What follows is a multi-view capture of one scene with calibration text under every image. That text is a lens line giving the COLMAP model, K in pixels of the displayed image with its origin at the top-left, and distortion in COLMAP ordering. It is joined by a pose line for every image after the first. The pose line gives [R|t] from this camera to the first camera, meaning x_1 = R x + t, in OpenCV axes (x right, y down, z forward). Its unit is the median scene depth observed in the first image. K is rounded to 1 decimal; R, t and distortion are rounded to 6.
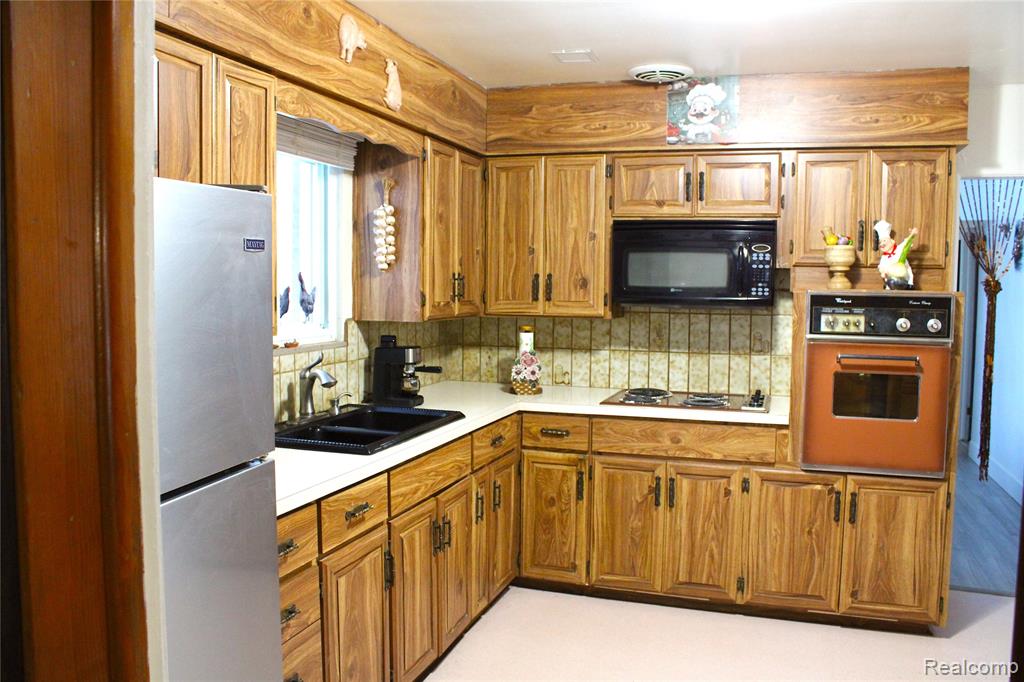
lens RADIAL K [[863.7, 0, 496.7], [0, 863.7, 347.3], [0, 0, 1]] dist [-0.163272, 0.154843]
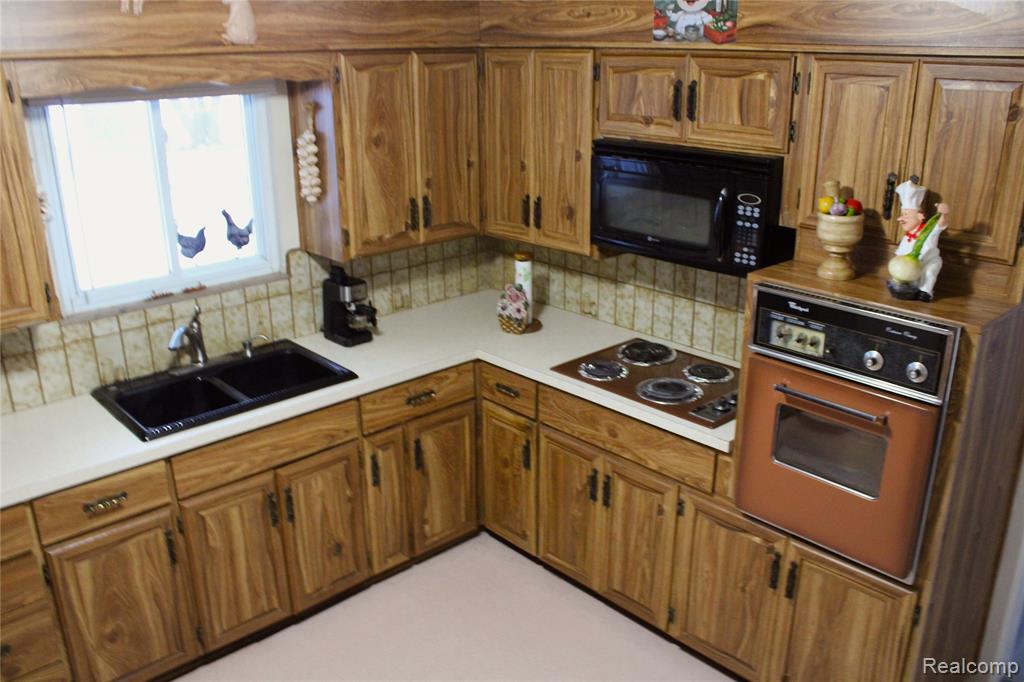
lens RADIAL K [[863.7, 0, 496.7], [0, 863.7, 347.3], [0, 0, 1]] dist [-0.163272, 0.154843]
pose [[0.874766, 0.145334, -0.462236, 0.465838], [-0.017955, 0.963026, 0.268810, -0.181708], [0.484213, -0.226846, 0.845032, 0.273901]]
